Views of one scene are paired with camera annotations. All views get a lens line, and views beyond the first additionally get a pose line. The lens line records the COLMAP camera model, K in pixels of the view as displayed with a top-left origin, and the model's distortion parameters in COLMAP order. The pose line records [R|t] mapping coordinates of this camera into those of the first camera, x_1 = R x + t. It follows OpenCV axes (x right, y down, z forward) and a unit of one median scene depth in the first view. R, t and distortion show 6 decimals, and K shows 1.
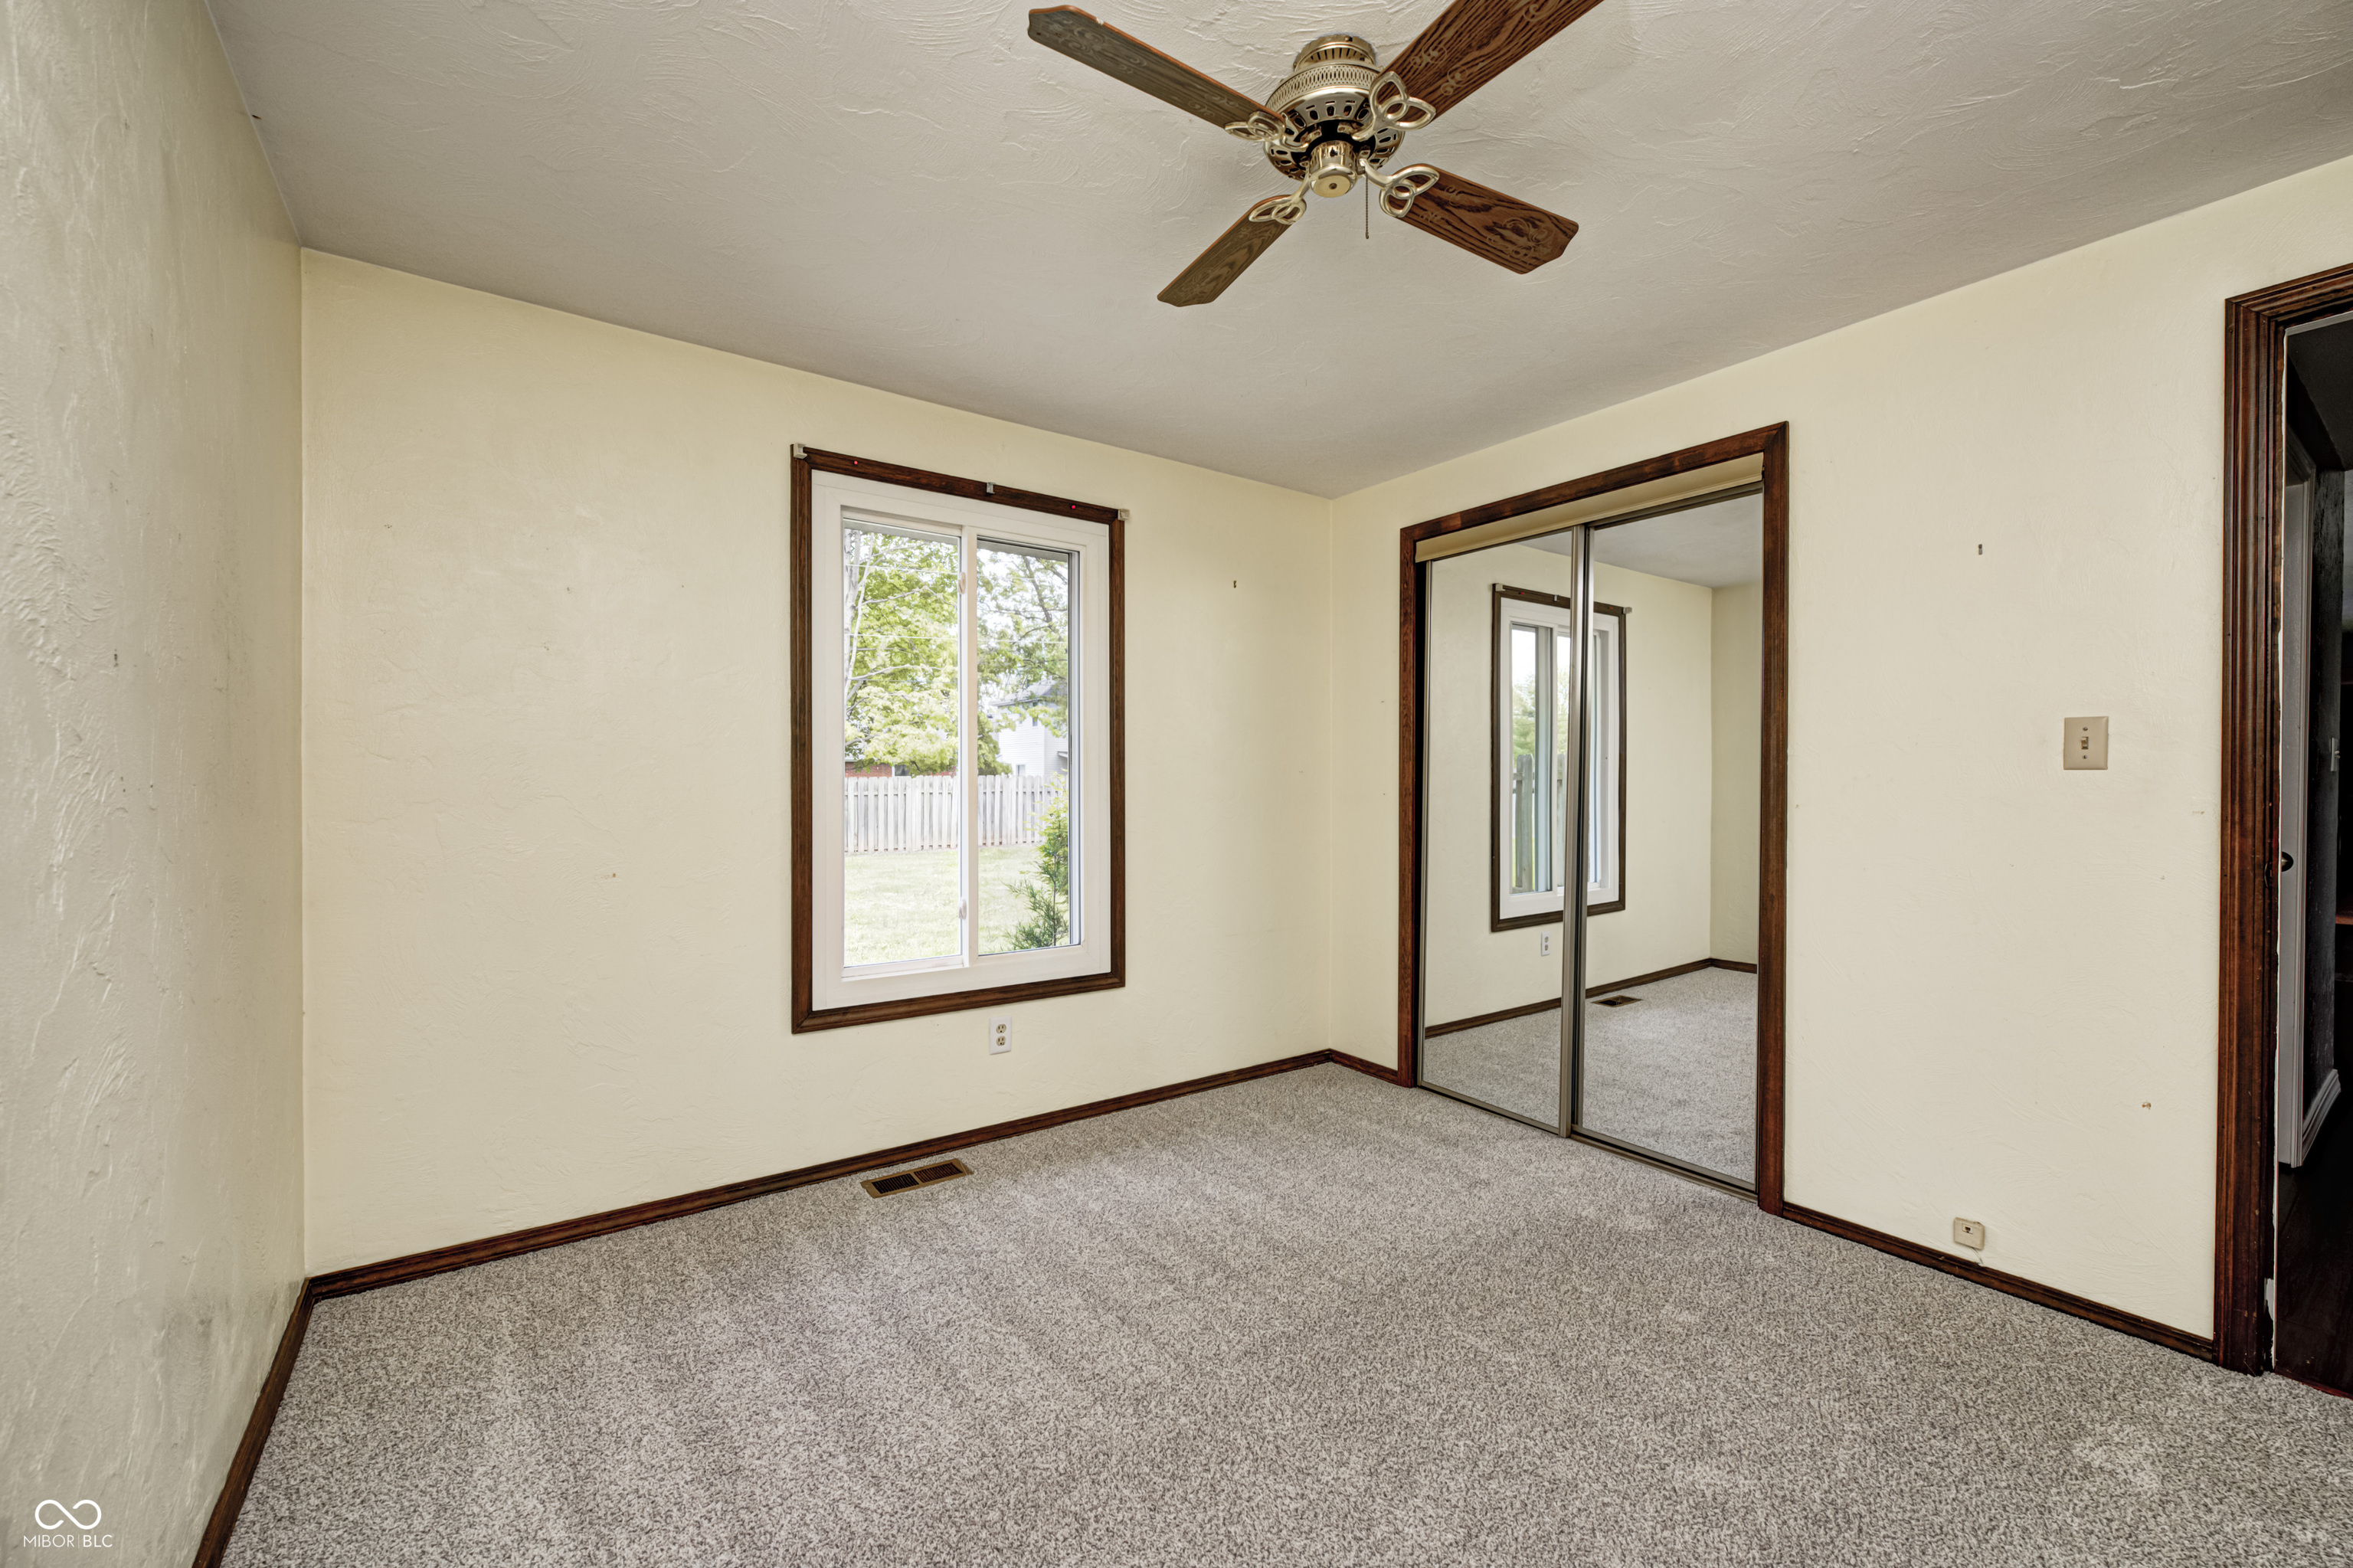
lens RADIAL K [[938.9, 0, 1176.4], [0, 938.9, 786.3], [0, 0, 1]] dist [-0.010199, 0.002017]
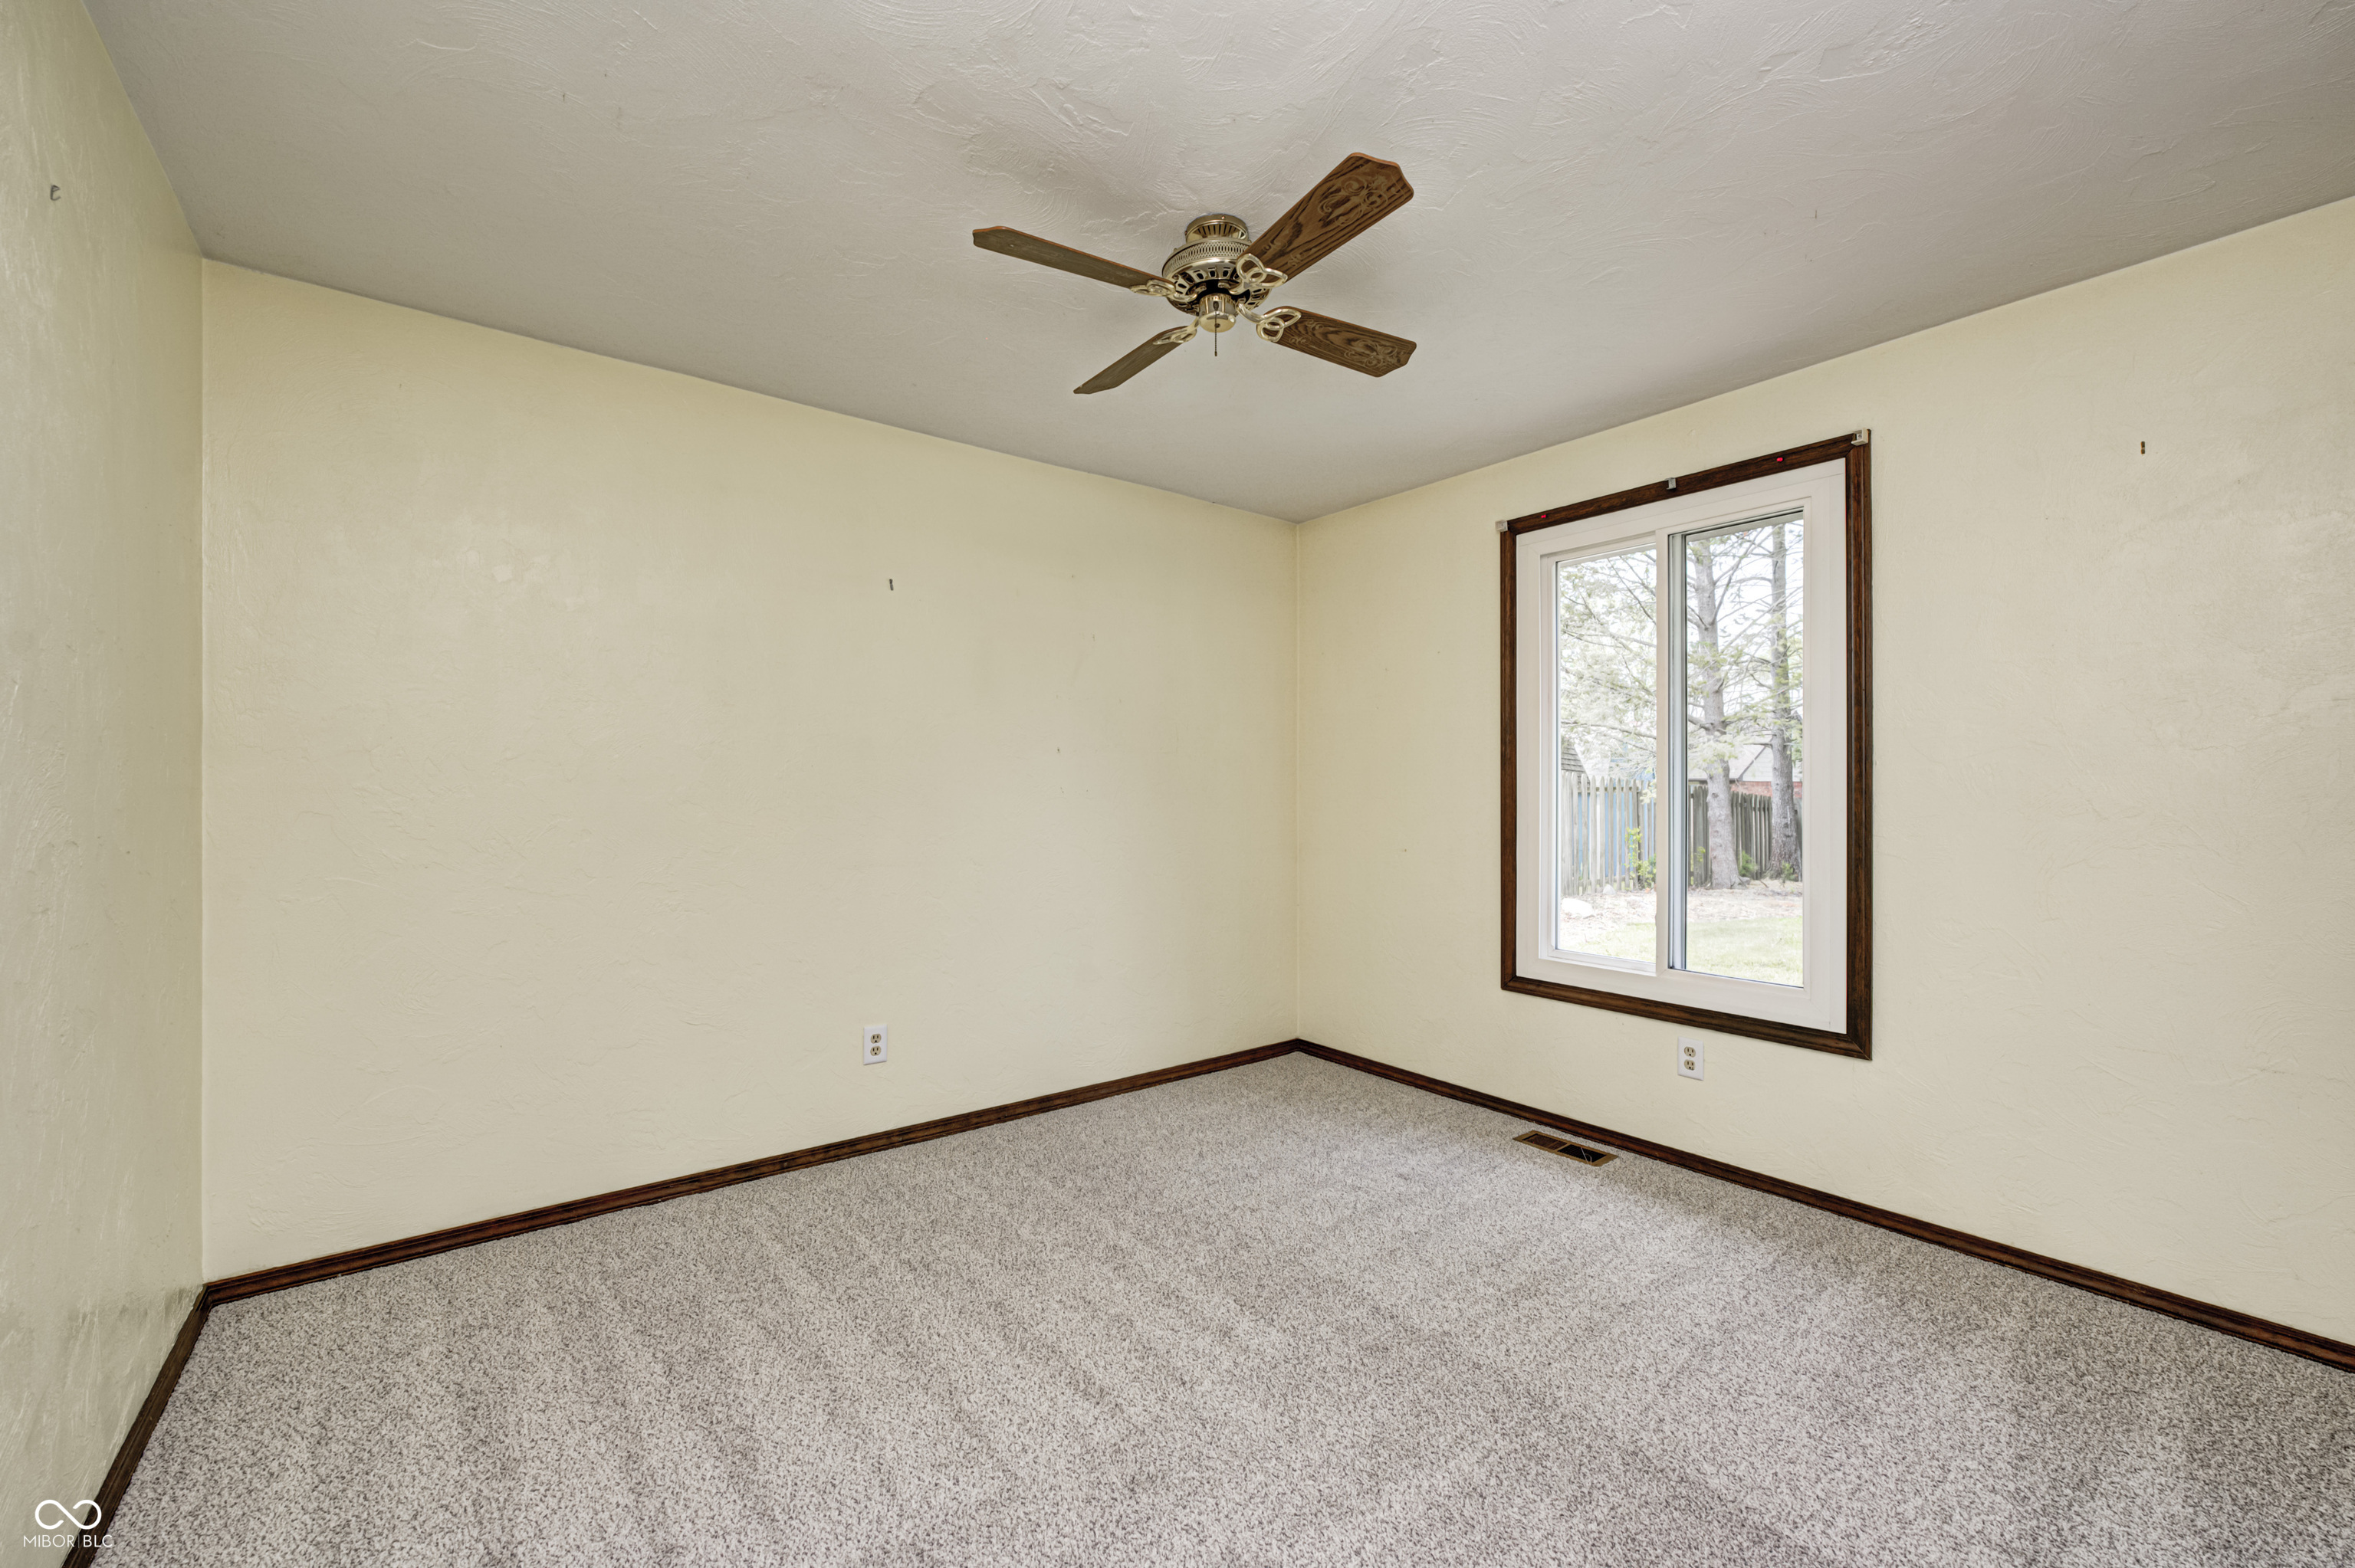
lens RADIAL K [[939.5, 0, 1178.1], [0, 939.5, 787.5], [0, 0, 1]] dist [-0.010199, 0.002017]
pose [[0.038363, -0.003788, -0.999257, 0.794167], [-0.003824, 0.999985, -0.003938, -0.000492], [0.999257, 0.003973, 0.038348, 0.491382]]
